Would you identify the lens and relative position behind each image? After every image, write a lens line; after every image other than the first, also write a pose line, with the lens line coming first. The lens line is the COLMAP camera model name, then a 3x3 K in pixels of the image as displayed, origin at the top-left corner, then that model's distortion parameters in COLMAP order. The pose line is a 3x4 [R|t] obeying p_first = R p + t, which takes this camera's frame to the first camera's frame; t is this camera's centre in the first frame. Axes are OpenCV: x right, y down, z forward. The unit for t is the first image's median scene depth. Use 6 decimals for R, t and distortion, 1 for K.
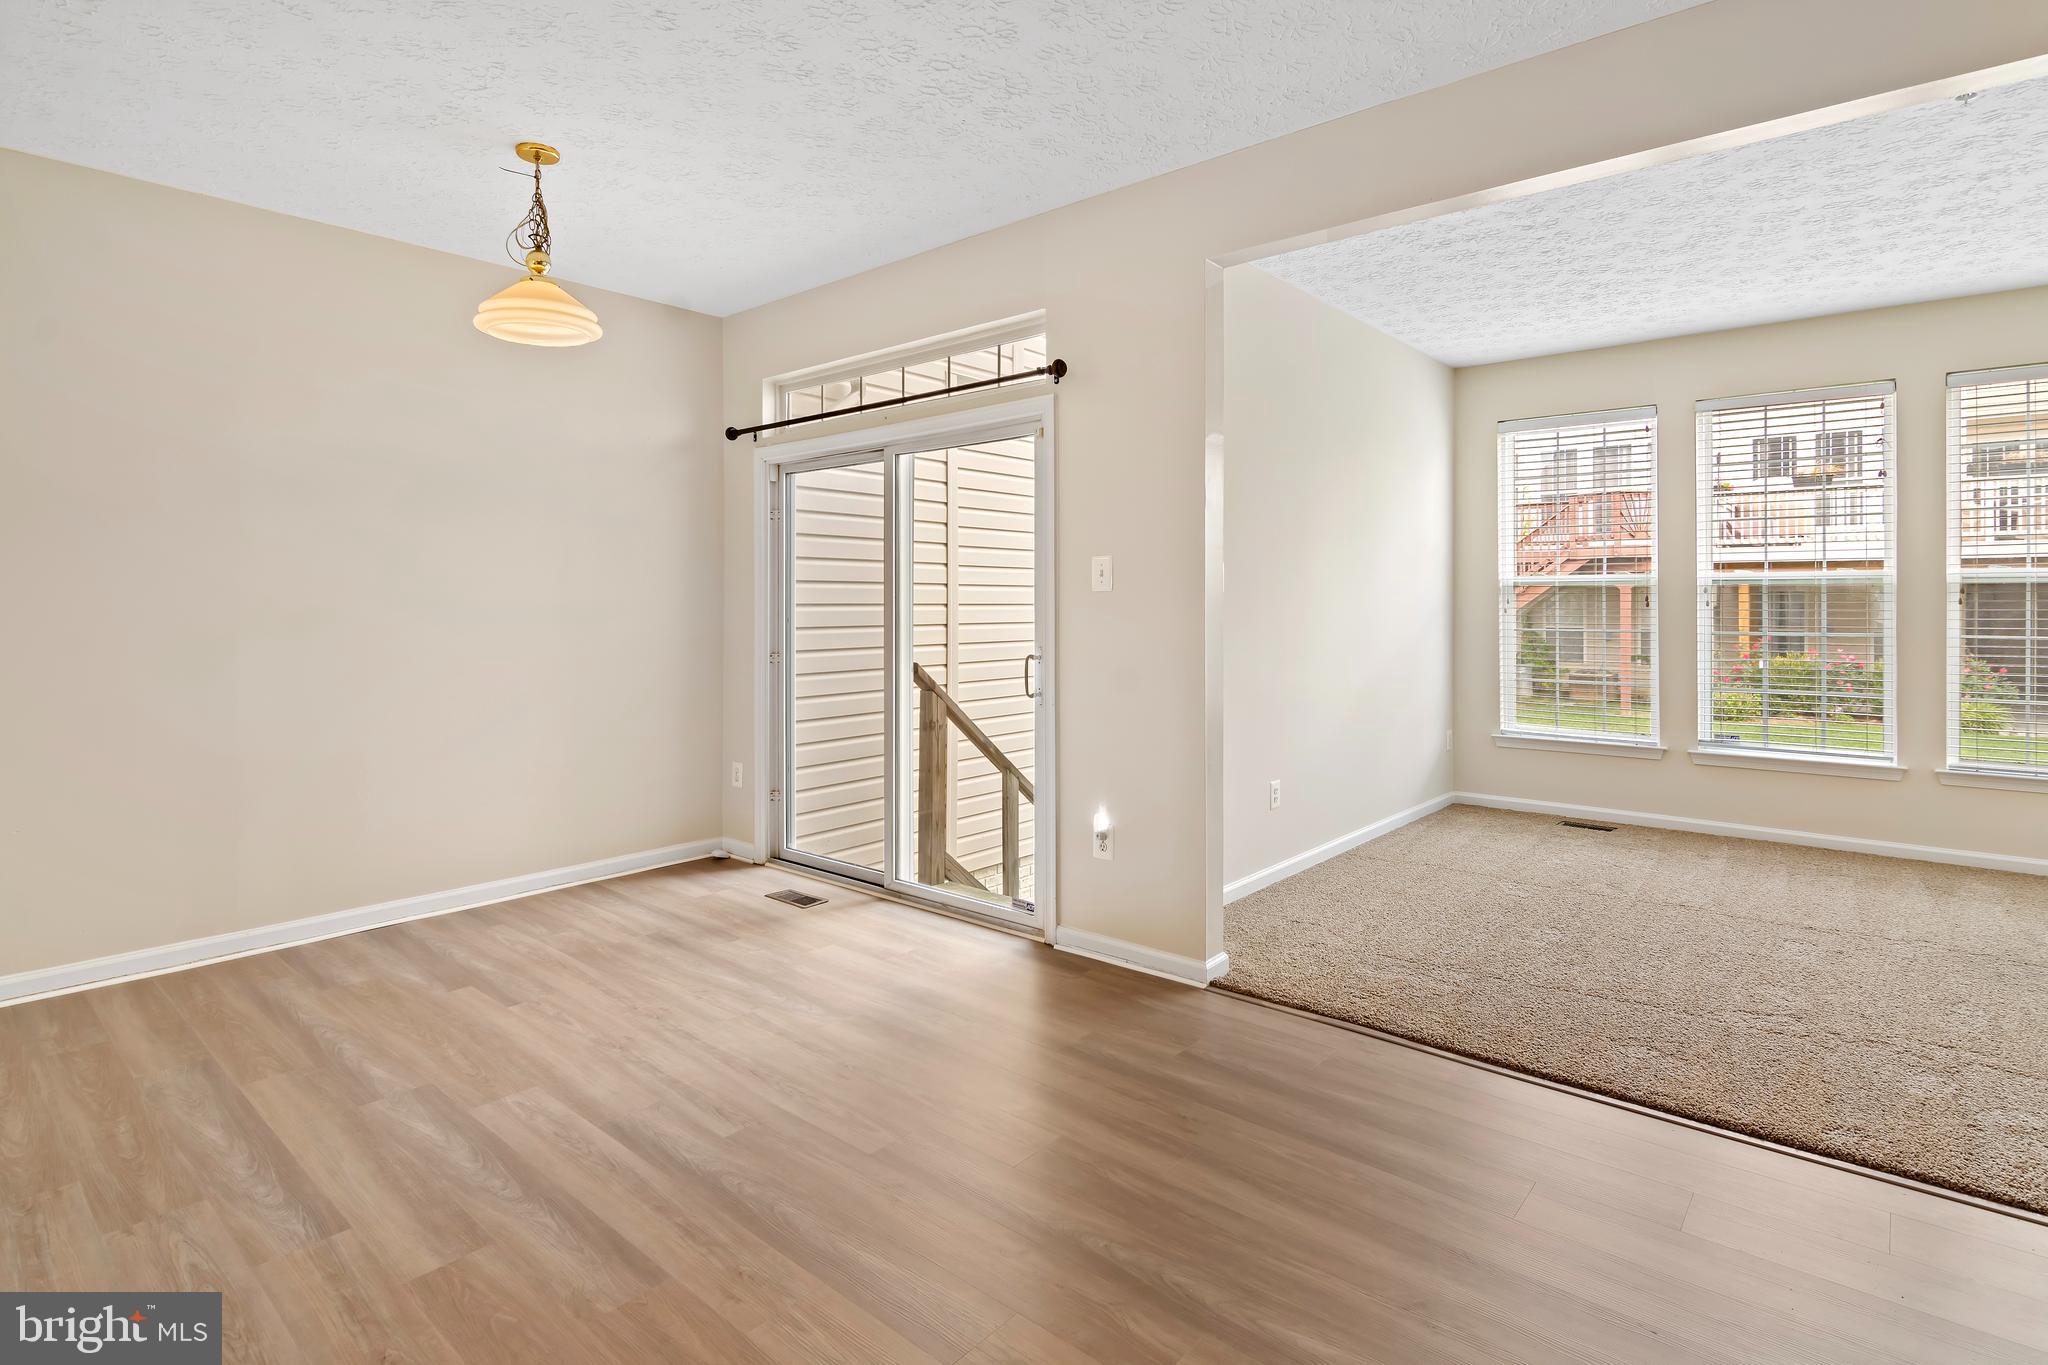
lens RADIAL K [[1026.6, 0, 1026.8], [0, 1026.6, 602.4], [0, 0, 1]] dist [0.000496, -0.009533]
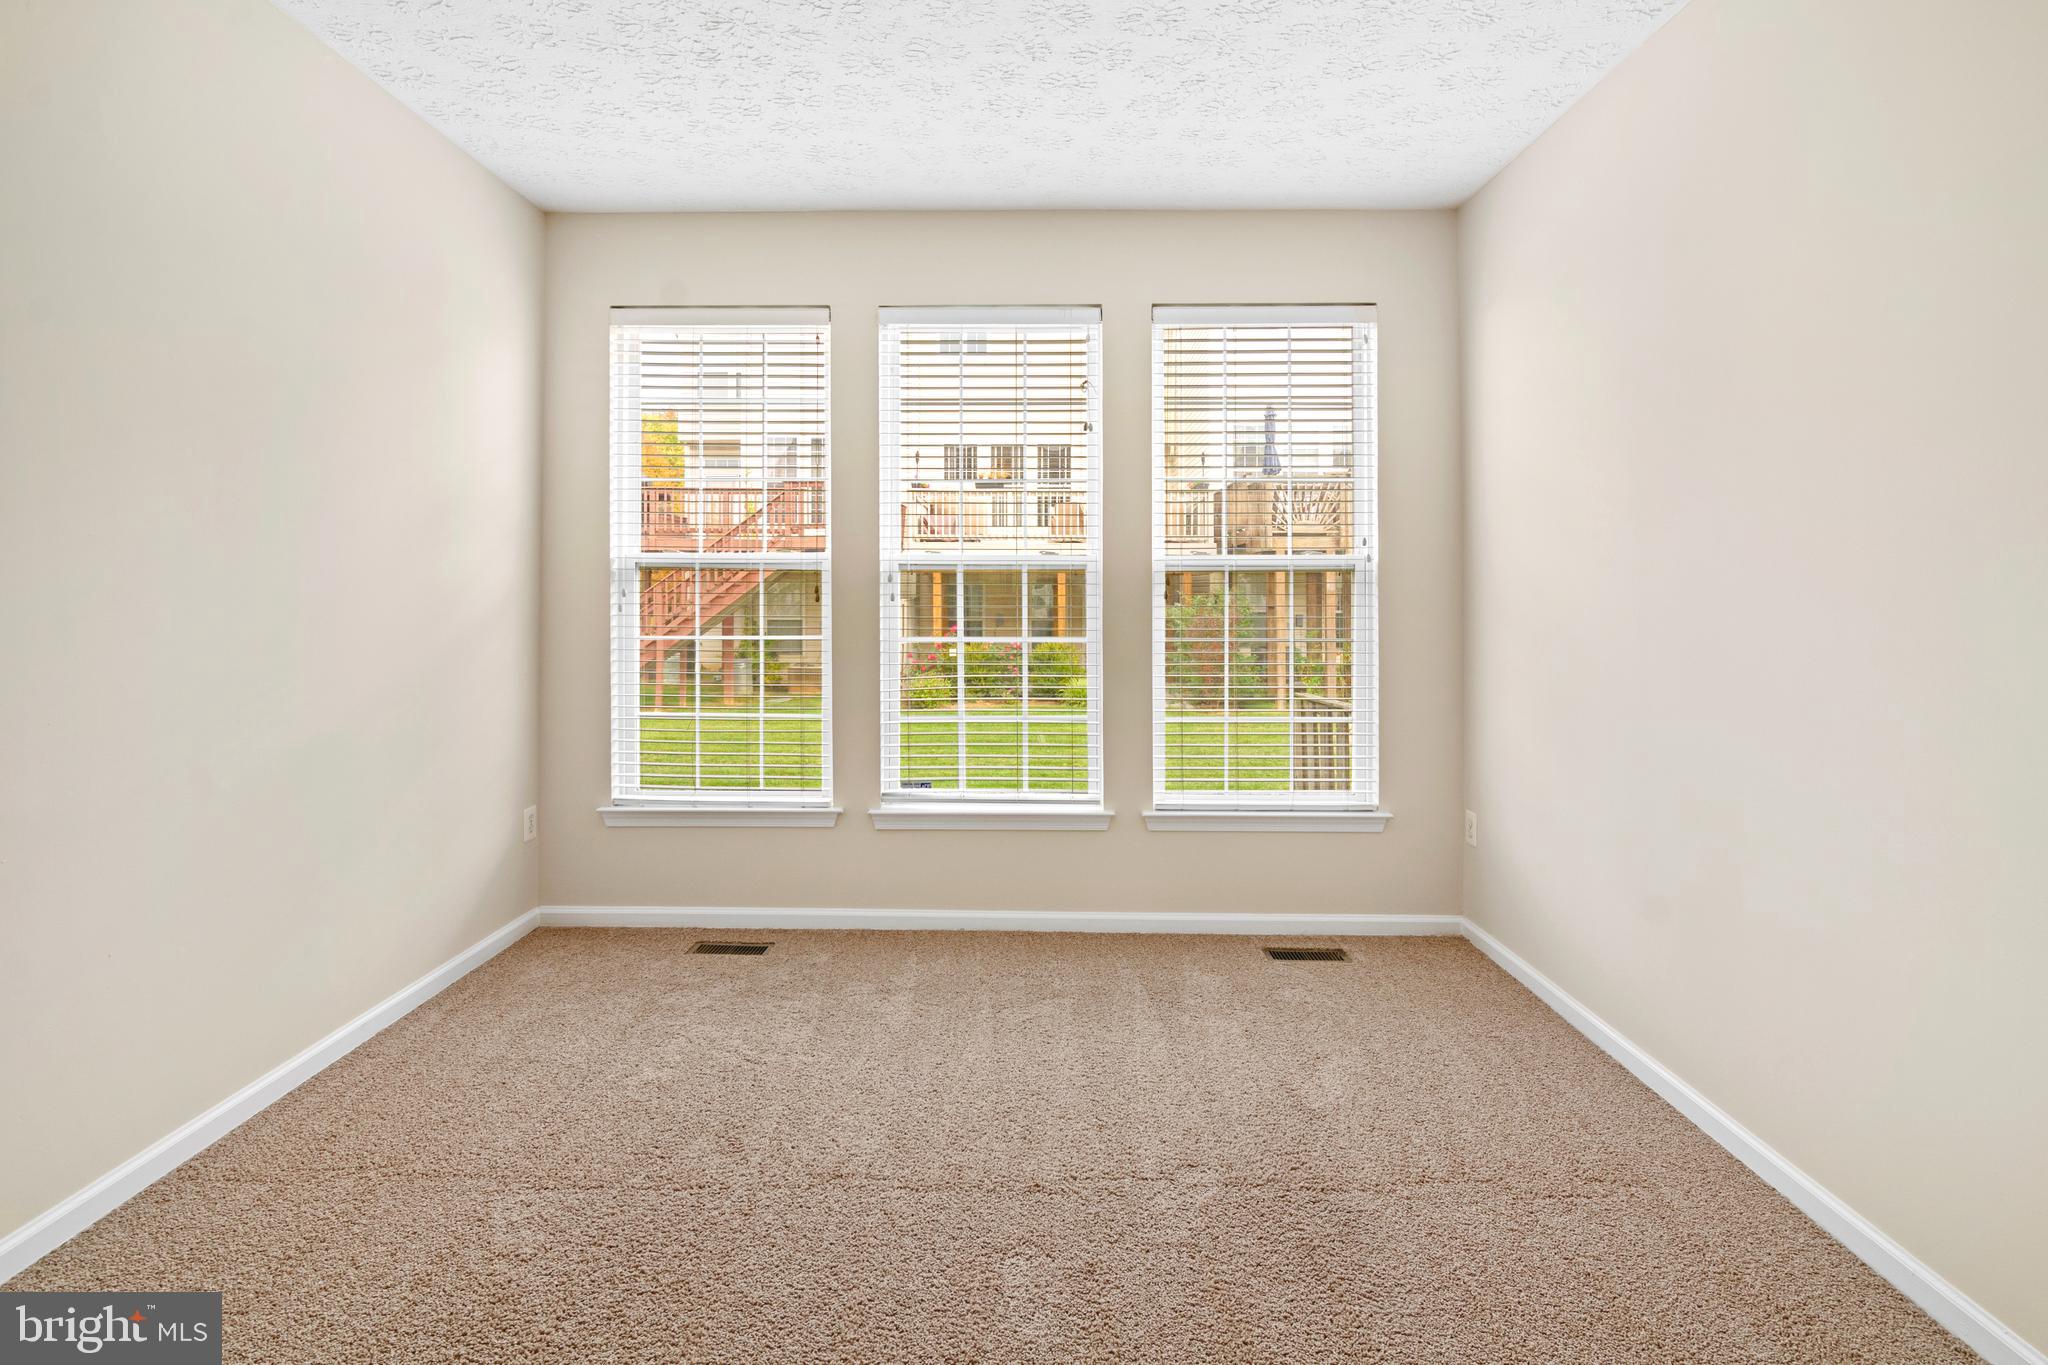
lens RADIAL K [[1032.5, 0, 1028.1], [0, 1032.5, 579.5], [0, 0, 1]] dist [-0.000314, -0.009172]
pose [[0.765964, 0.011531, 0.642780, 0.314457], [-0.001305, 0.999865, -0.016381, 0.000295], [-0.642882, 0.011709, 0.765876, 0.447353]]
